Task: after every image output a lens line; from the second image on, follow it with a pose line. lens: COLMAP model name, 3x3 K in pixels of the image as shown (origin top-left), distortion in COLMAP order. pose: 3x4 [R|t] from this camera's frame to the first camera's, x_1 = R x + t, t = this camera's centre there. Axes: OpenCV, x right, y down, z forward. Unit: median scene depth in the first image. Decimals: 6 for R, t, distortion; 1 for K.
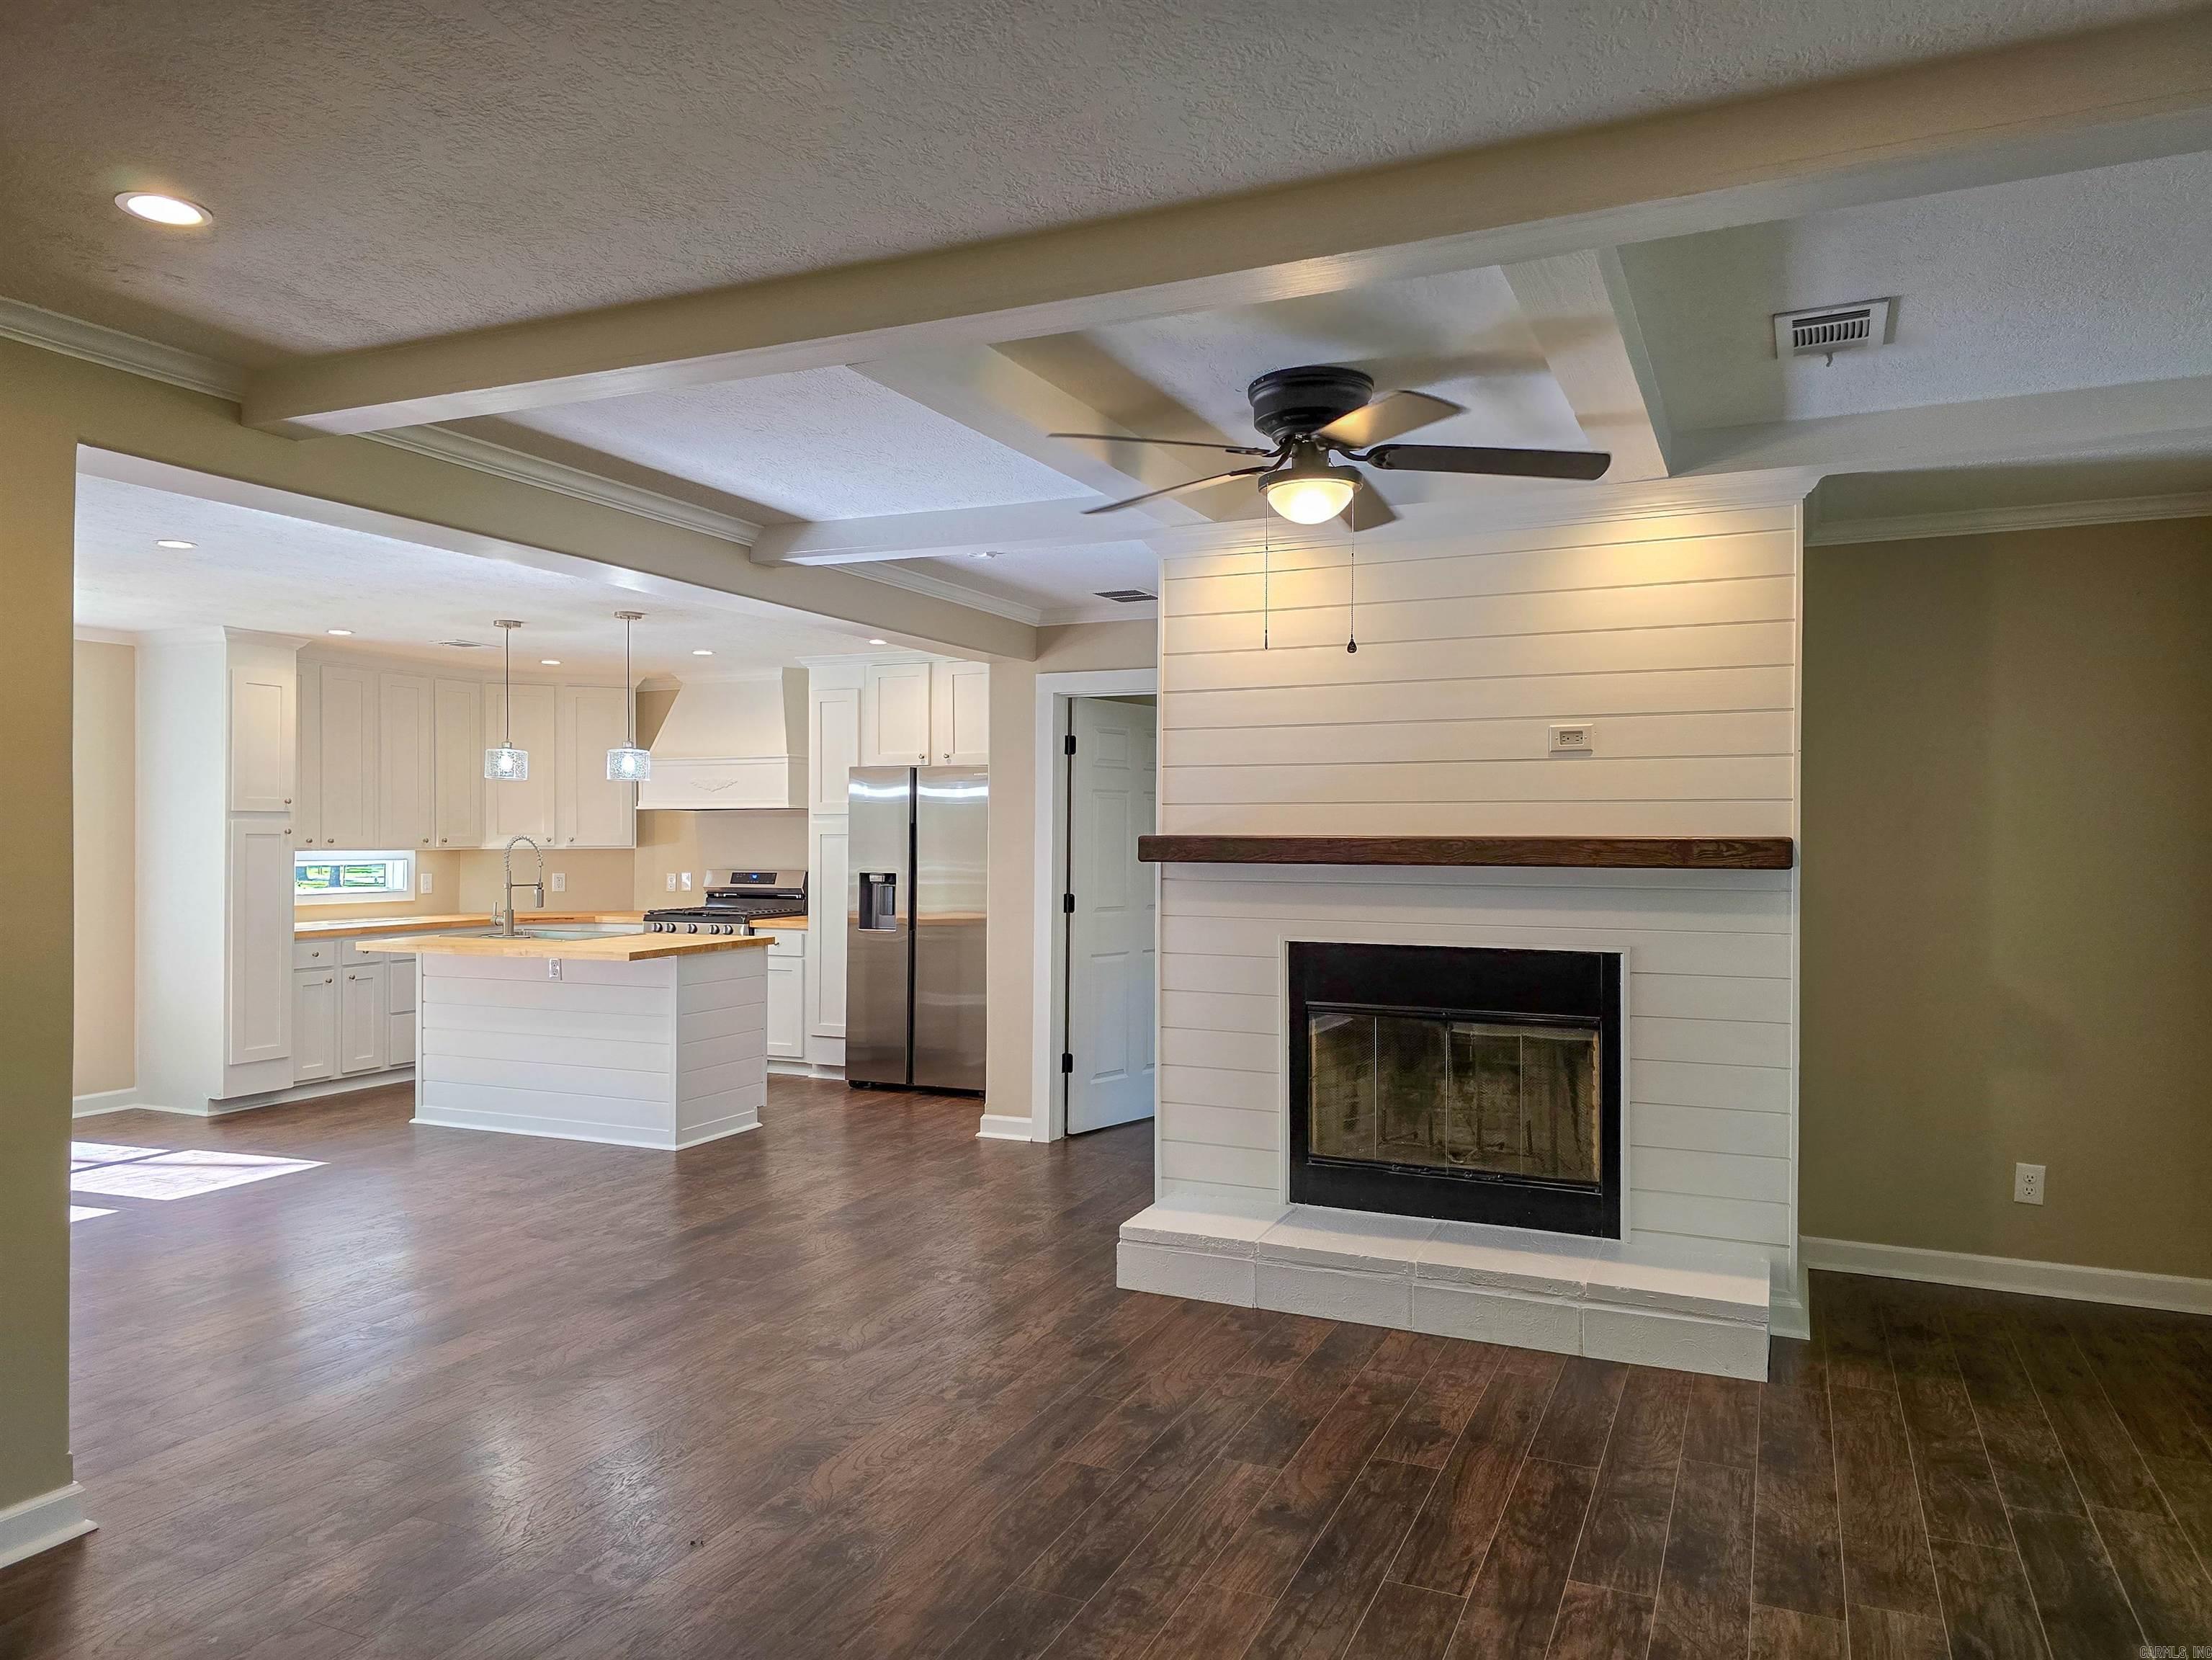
lens RADIAL K [[1488.2, 0, 1117.0], [0, 1488.2, 836.4], [0, 0, 1]] dist [0.045867, -0.045313]
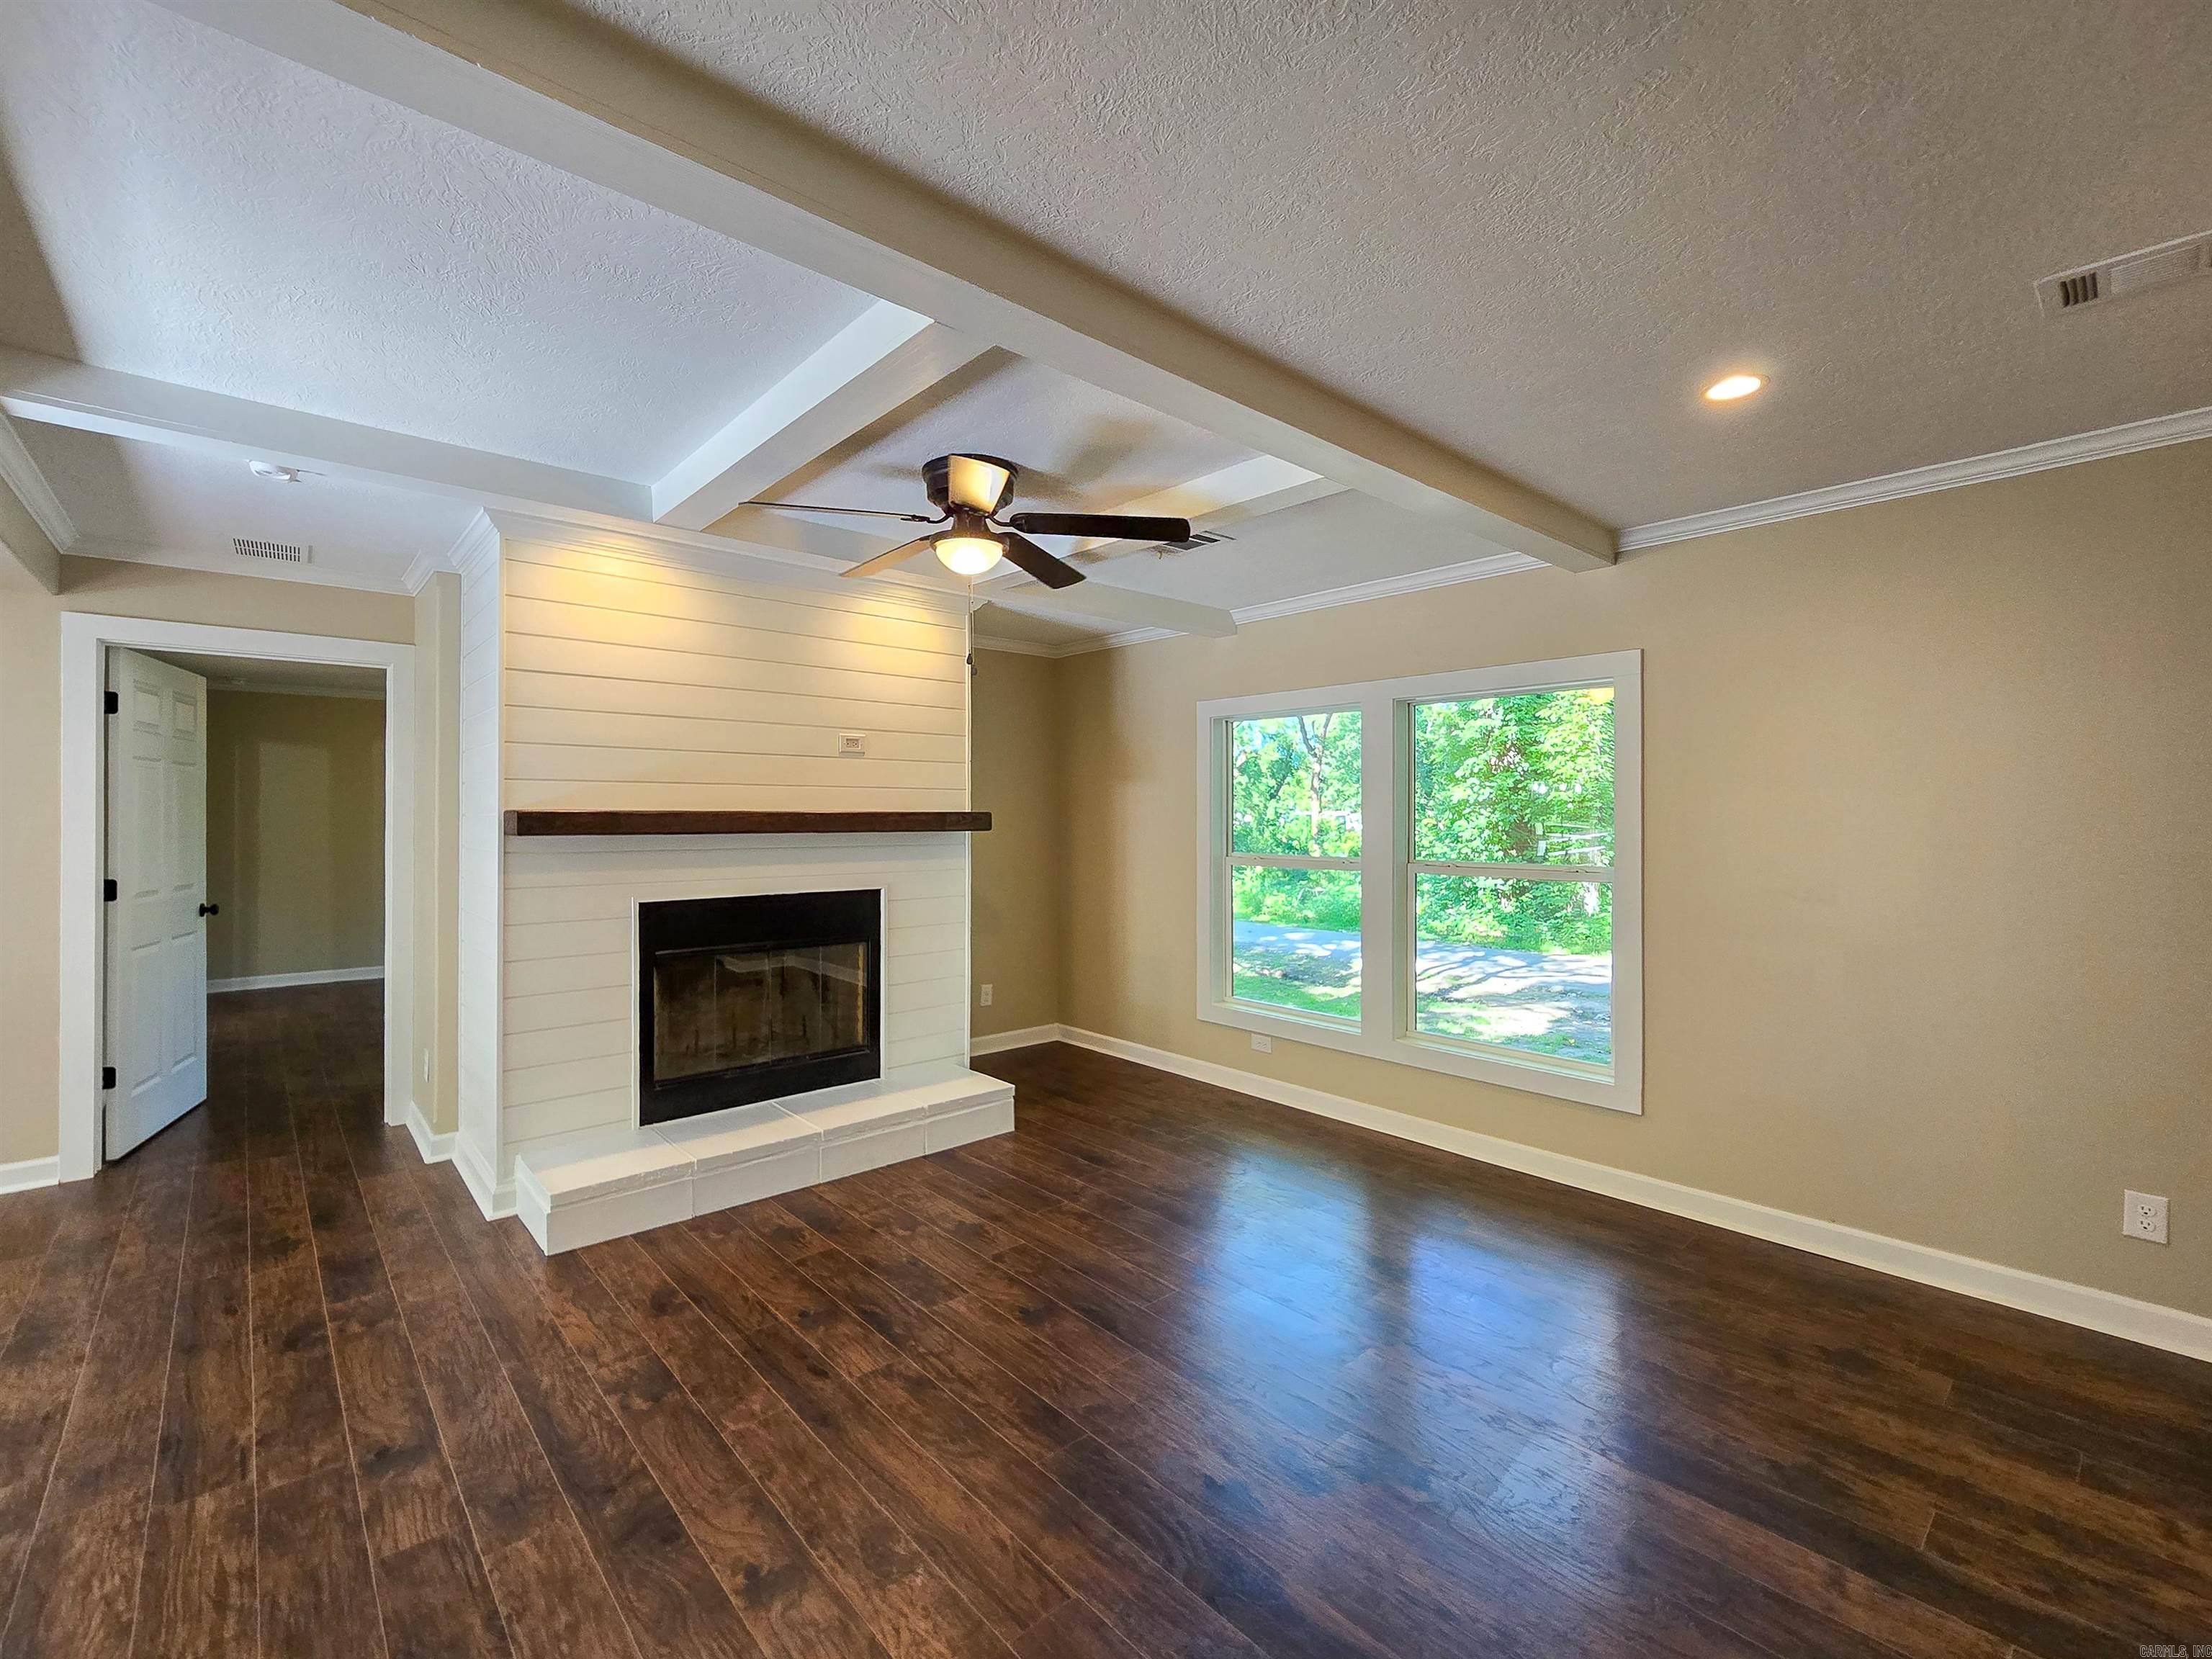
lens RADIAL K [[948.6, 0, 1070.6], [0, 948.6, 830.6], [0, 0, 1]] dist [-0.001399, -0.000465]
pose [[0.422794, -0.018703, 0.906033, -0.419004], [-0.000455, 0.999783, 0.020850, -0.000587], [-0.906226, -0.009227, 0.422693, 0.399382]]
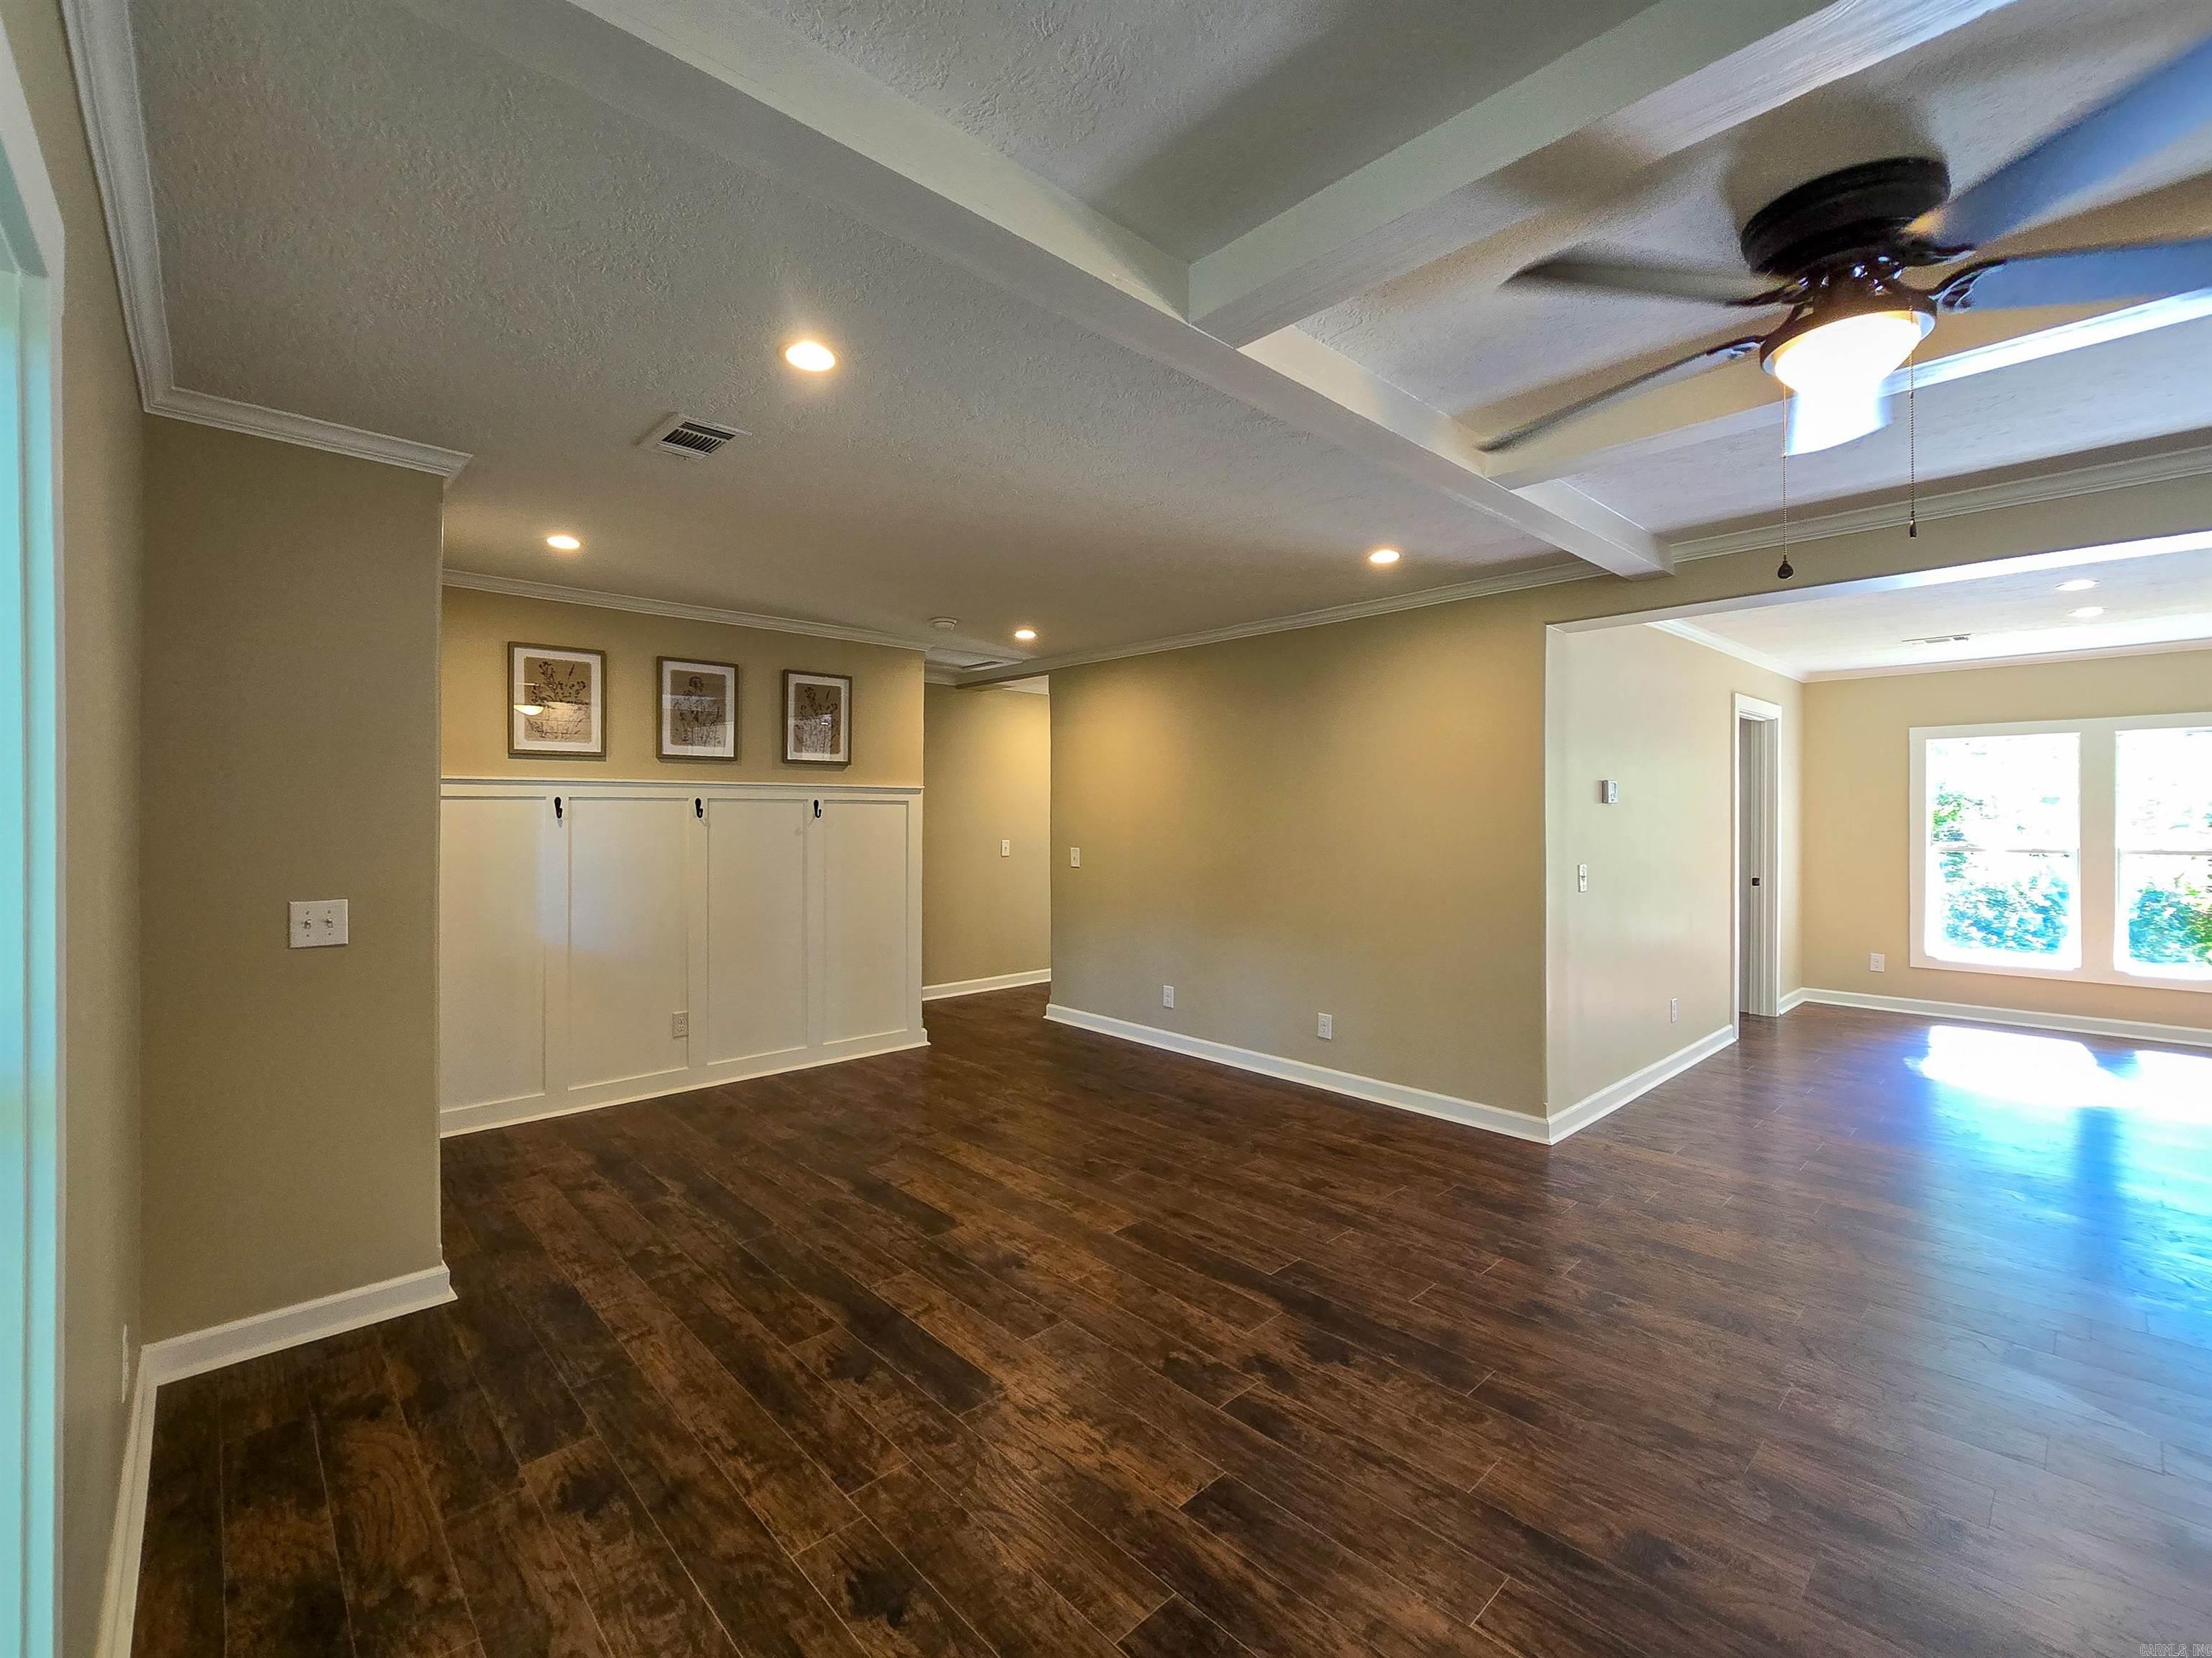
lens RADIAL K [[955.6, 0, 1075.1], [0, 955.6, 807.9], [0, 0, 1]] dist [0.001097, -0.003568]
pose [[-0.395759, -0.005873, -0.918336, 0.513345], [0.000493, 0.999978, -0.006607, 0.000529], [0.918354, -0.003067, -0.395748, 0.589854]]
